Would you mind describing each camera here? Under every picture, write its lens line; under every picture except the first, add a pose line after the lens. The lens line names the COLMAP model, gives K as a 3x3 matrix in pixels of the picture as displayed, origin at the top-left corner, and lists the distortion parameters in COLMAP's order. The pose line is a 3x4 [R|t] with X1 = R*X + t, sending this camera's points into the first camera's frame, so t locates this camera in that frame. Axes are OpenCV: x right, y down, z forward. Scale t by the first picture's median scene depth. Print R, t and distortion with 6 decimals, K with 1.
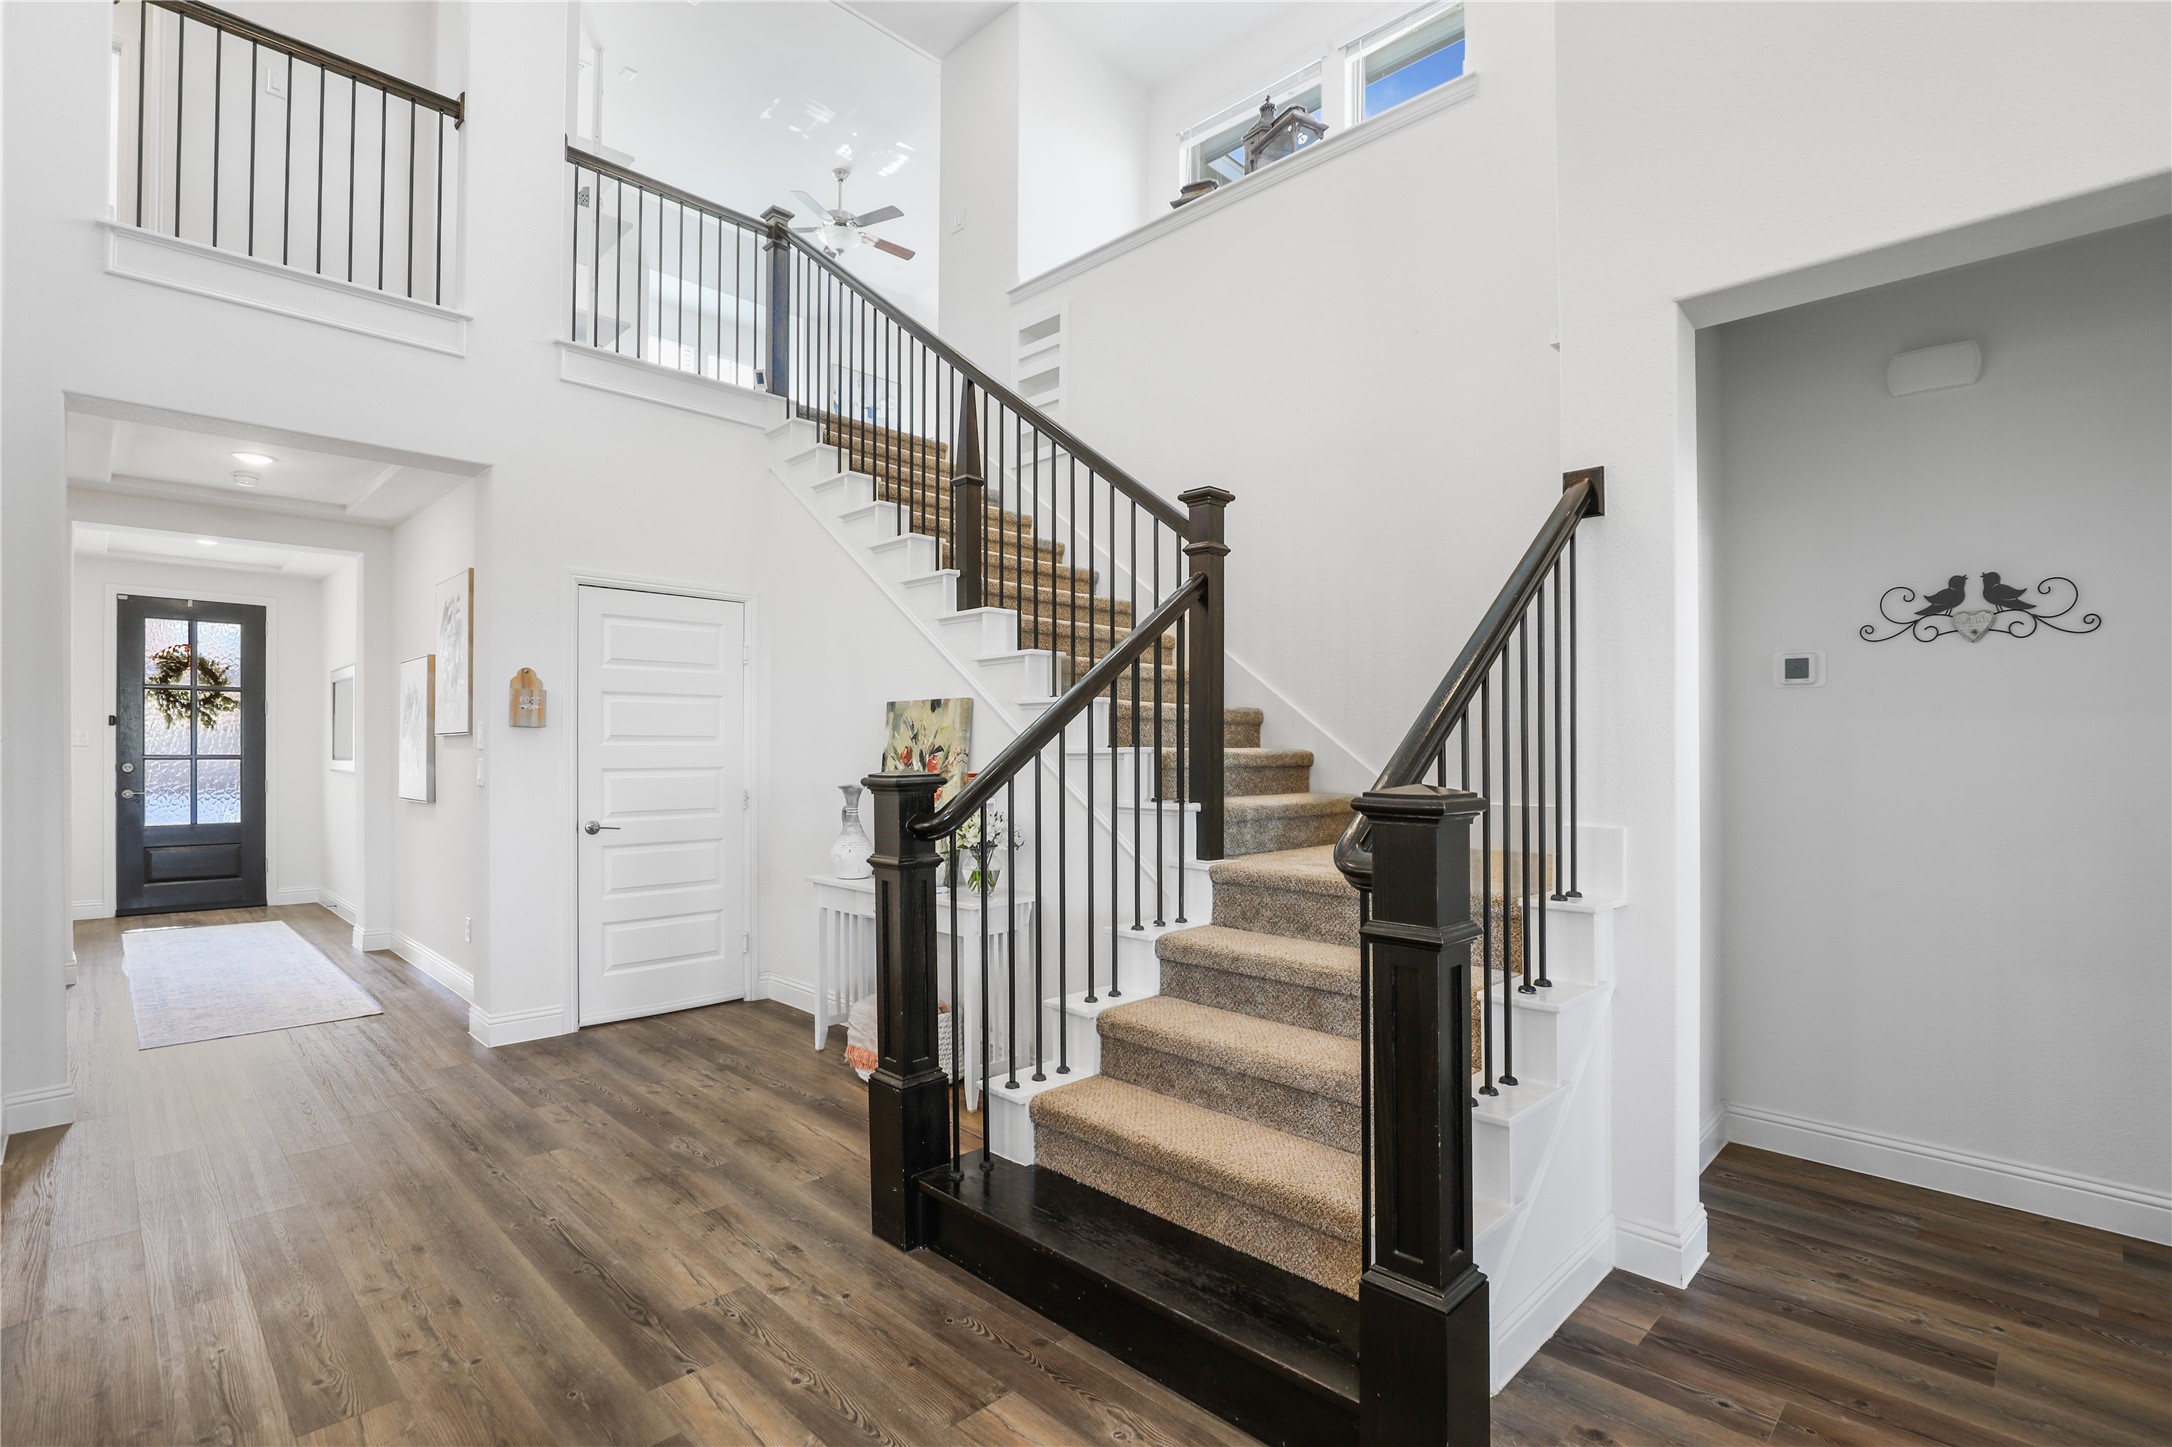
lens RADIAL K [[1012.0, 0, 1081.3], [0, 1012.0, 751.6], [0, 0, 1]] dist [-0.022814, 0.000473]
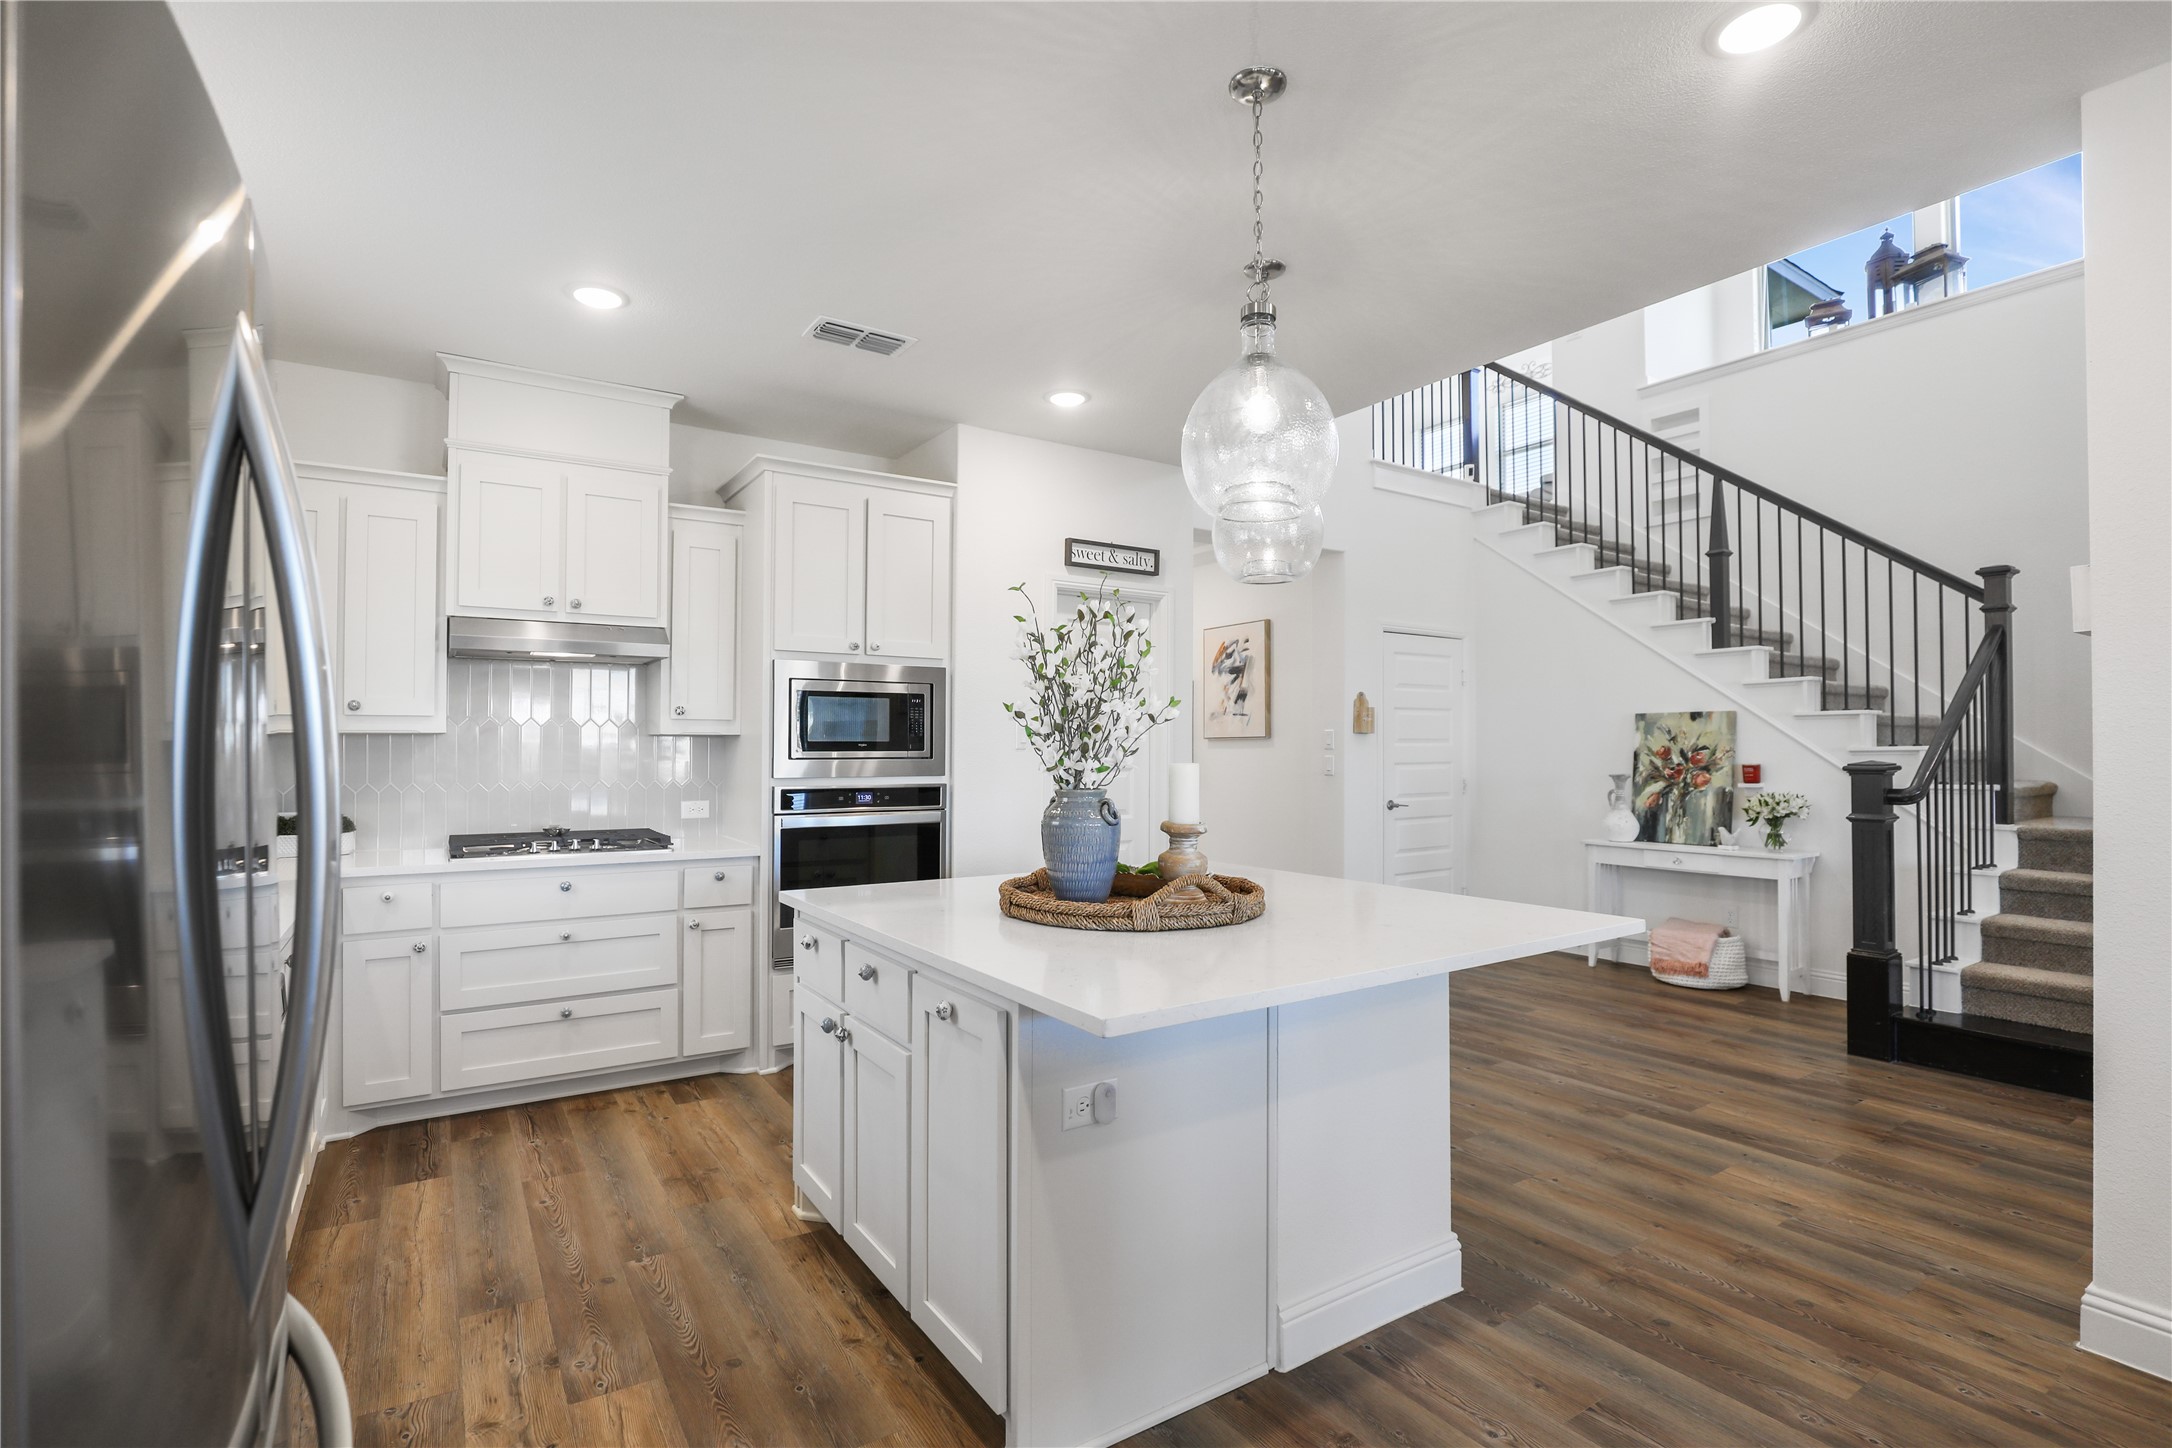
lens RADIAL K [[1012.0, 0, 1094.2], [0, 1012.0, 729.8], [0, 0, 1]] dist [-0.022814, 0.000473]
pose [[0.980496, -0.007050, -0.196413, -0.695123], [0.003209, 0.999797, -0.019870, -0.002702], [0.196513, 0.018852, 0.980320, -0.512142]]
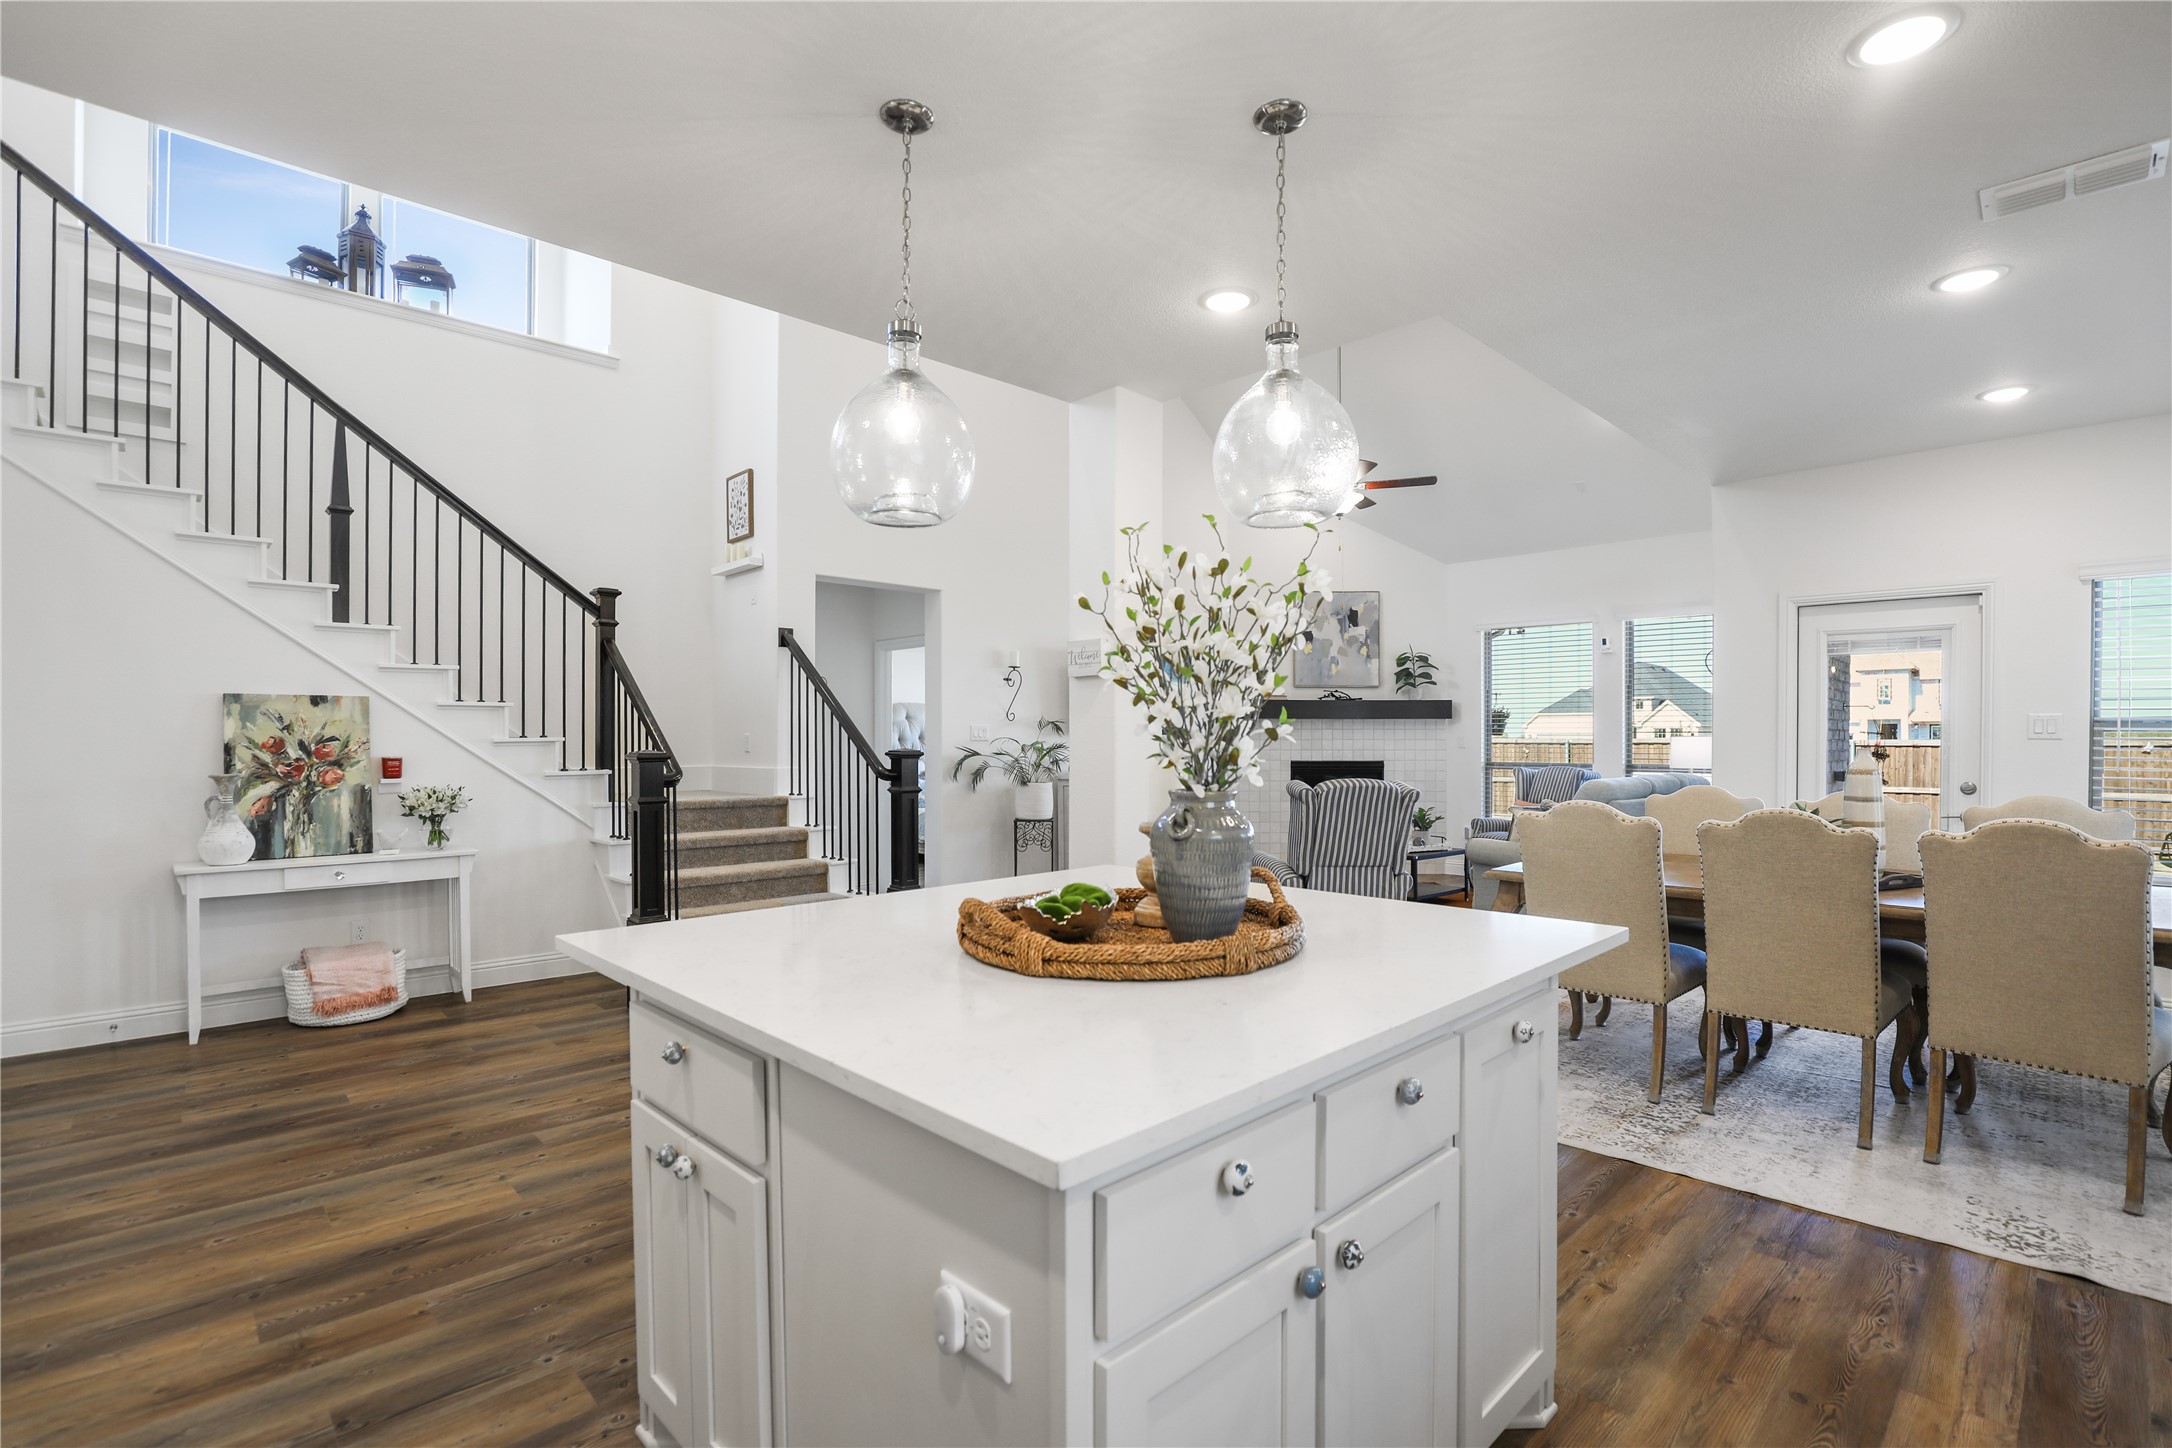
lens RADIAL K [[1012.0, 0, 1075.8], [0, 1012.0, 746.1], [0, 0, 1]] dist [-0.022814, 0.000473]
pose [[0.025193, -0.007615, 0.999654, -1.277978], [0.001701, 0.999970, 0.007574, -0.001677], [-0.999681, 0.001509, 0.025205, 0.121163]]
